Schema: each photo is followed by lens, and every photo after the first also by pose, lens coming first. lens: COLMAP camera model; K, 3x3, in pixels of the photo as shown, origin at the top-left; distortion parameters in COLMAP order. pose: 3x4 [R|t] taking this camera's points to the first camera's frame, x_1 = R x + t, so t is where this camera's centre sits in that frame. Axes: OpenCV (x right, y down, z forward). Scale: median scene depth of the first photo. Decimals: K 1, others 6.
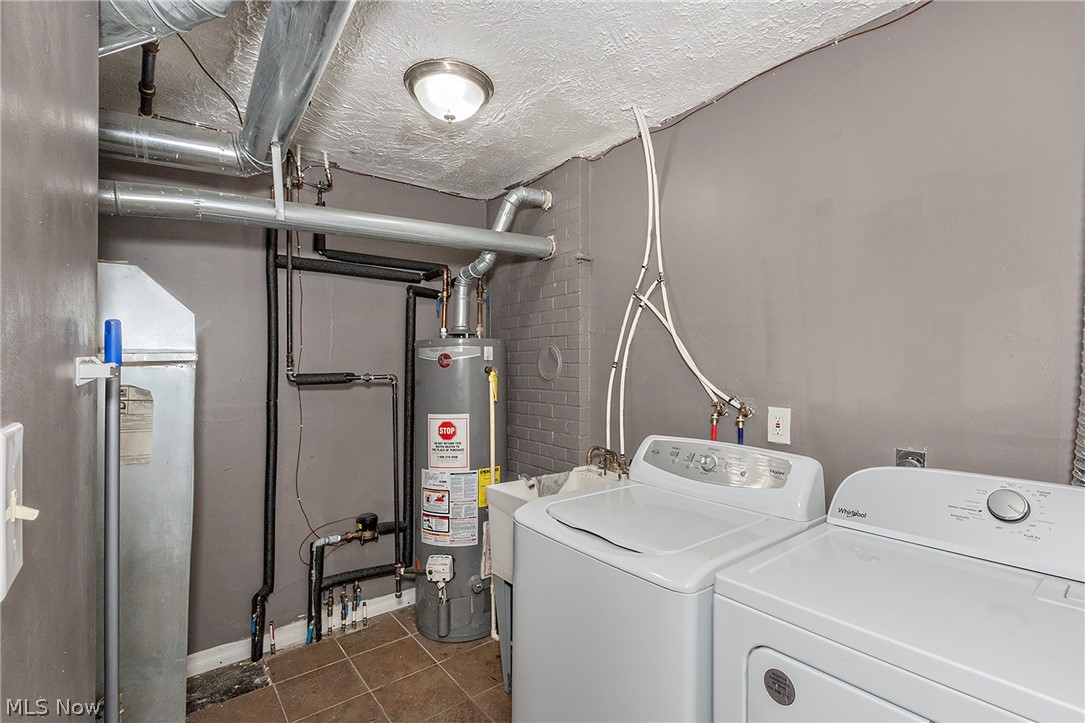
lens RADIAL K [[516.6, 0, 558.5], [0, 516.6, 367.6], [0, 0, 1]] dist [-0.000804, -0.000602]
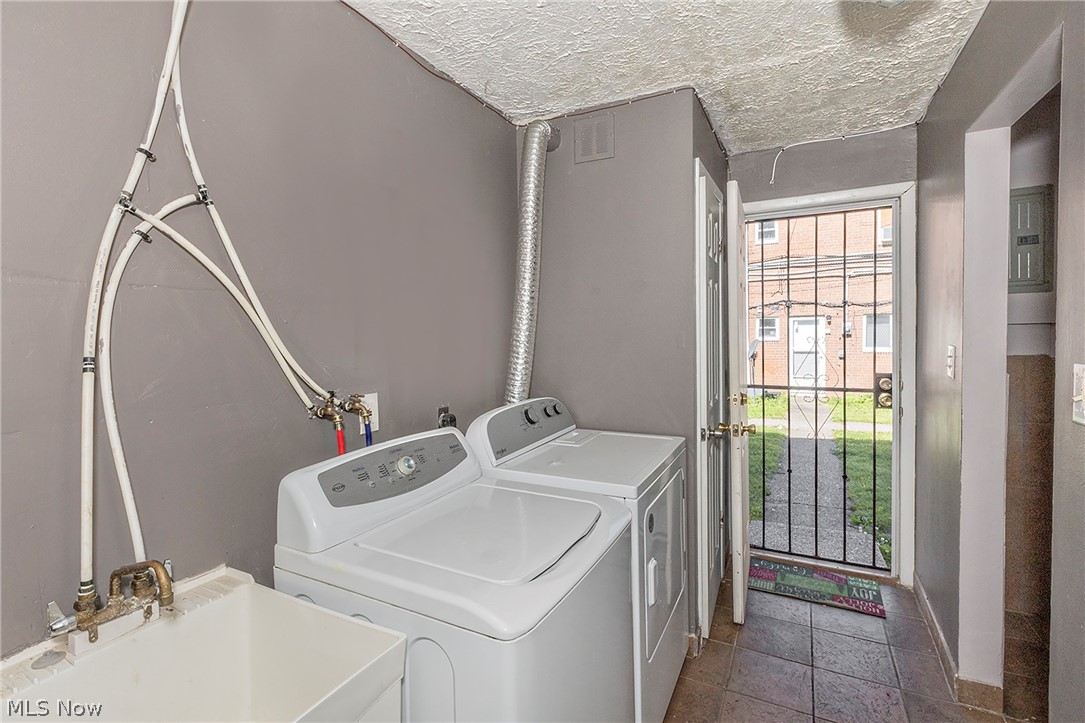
lens RADIAL K [[496.5, 0, 542.5], [0, 496.5, 361.5], [0, 0, 1]] dist [0.001501, -0.000584]
pose [[-0.407652, -0.041122, 0.912211, -0.403651], [0.028252, 0.997939, 0.057612, -0.019198], [-0.912700, 0.049258, -0.405650, 0.858368]]
